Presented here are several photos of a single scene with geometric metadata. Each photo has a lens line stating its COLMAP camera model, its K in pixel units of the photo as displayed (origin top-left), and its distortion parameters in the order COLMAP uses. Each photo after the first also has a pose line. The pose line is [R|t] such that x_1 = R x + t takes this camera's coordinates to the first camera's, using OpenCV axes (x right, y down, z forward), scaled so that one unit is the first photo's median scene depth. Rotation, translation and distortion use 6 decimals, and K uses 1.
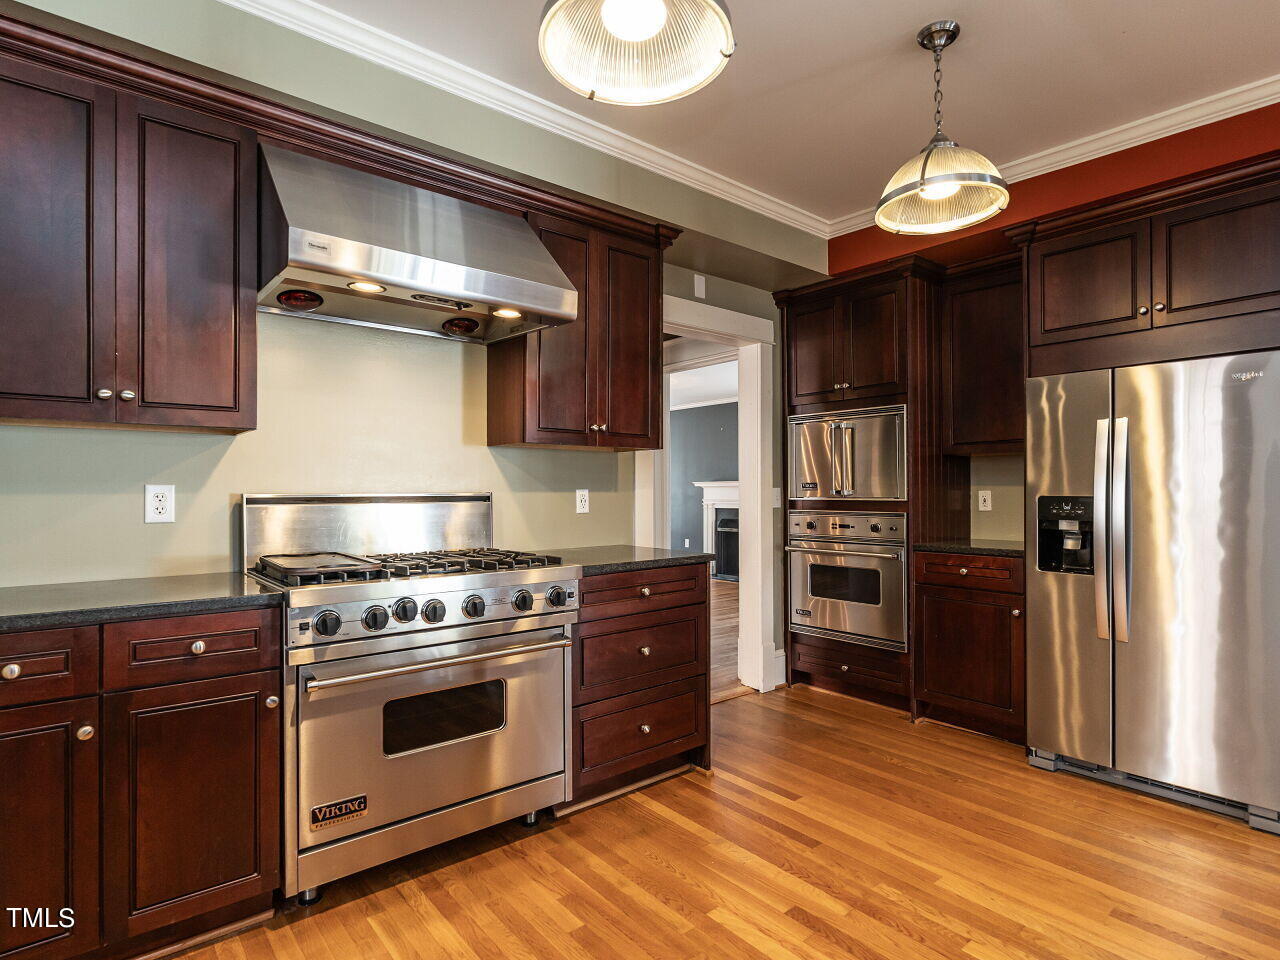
lens RADIAL K [[674.5, 0, 644.1], [0, 674.5, 486.1], [0, 0, 1]] dist [-0.004193, 0.000027]
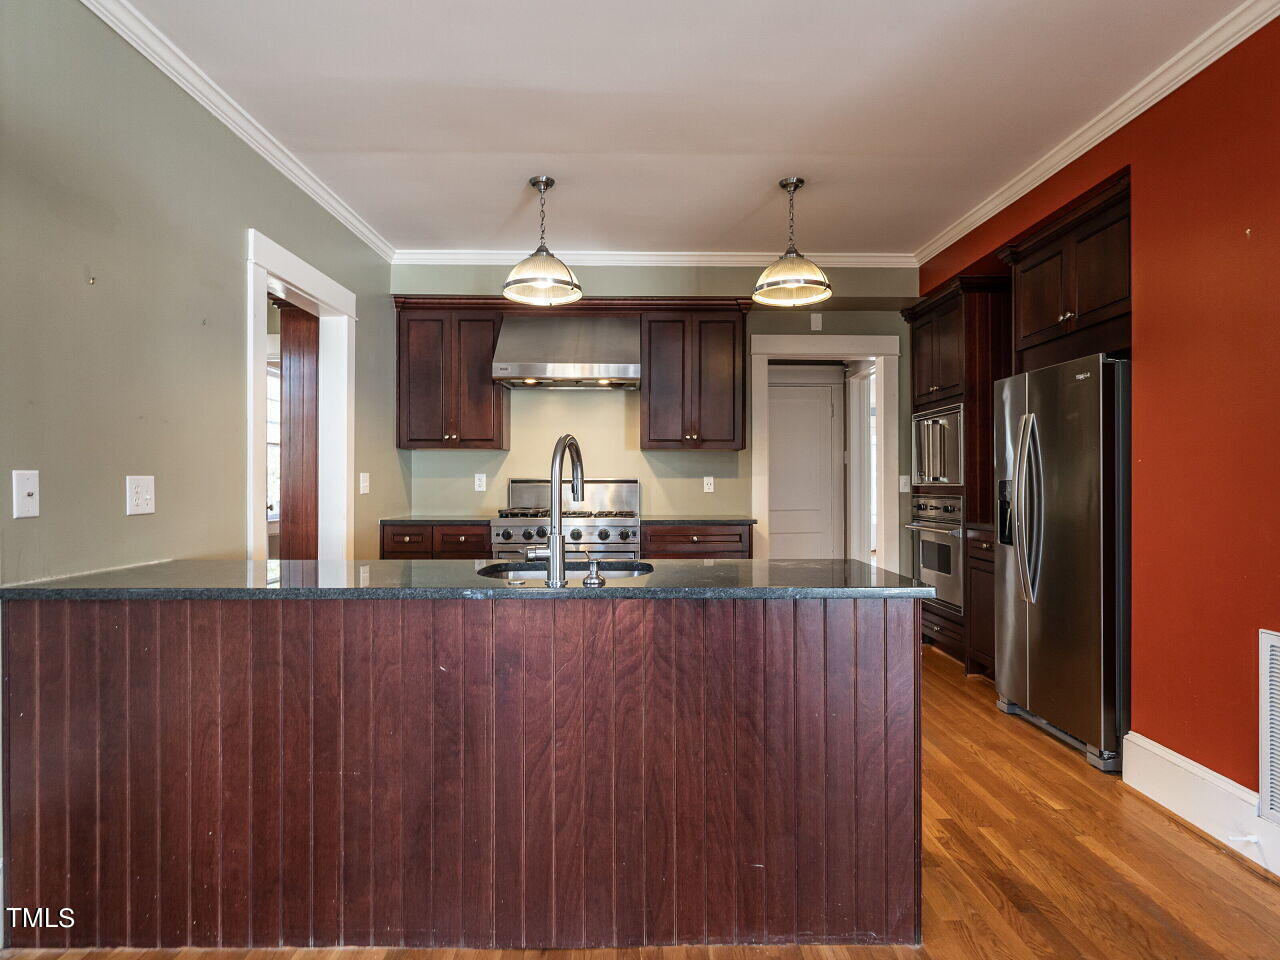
lens RADIAL K [[709.1, 0, 644.9], [0, 709.1, 481.9], [0, 0, 1]] dist [-0.001762, 0.000715]
pose [[0.781661, 0.002487, -0.623699, 1.057533], [0.001585, 0.999981, 0.005975, 0.009528], [0.623701, -0.005659, 0.781642, -0.442502]]
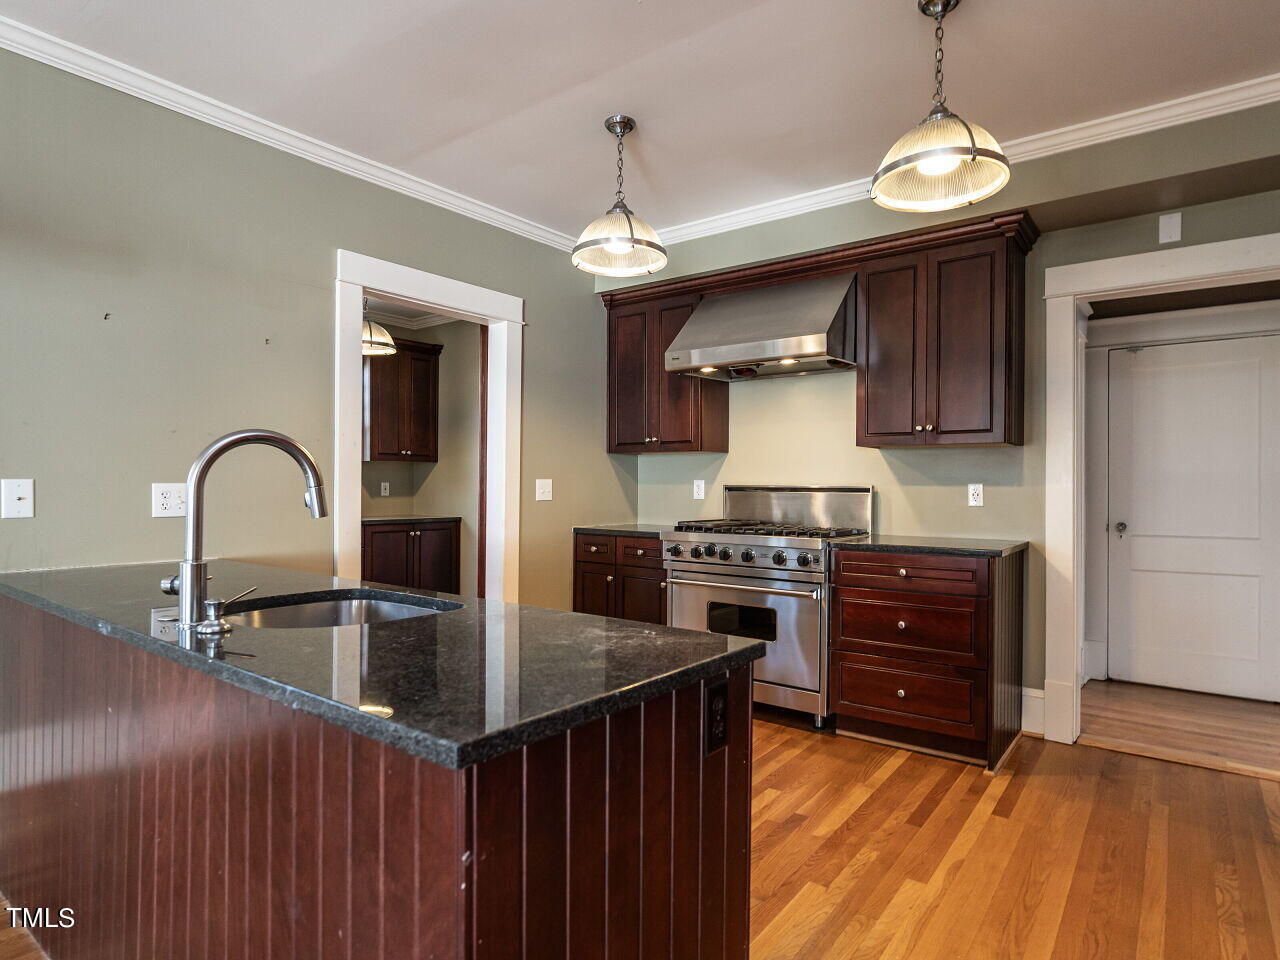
lens RADIAL K [[709.1, 0, 644.9], [0, 709.1, 481.9], [0, 0, 1]] dist [-0.001762, 0.000715]
pose [[0.242570, -0.001015, -0.970133, 1.147743], [-0.000706, 0.999999, -0.001223, 0.005318], [0.970134, 0.000982, 0.242569, 0.313483]]
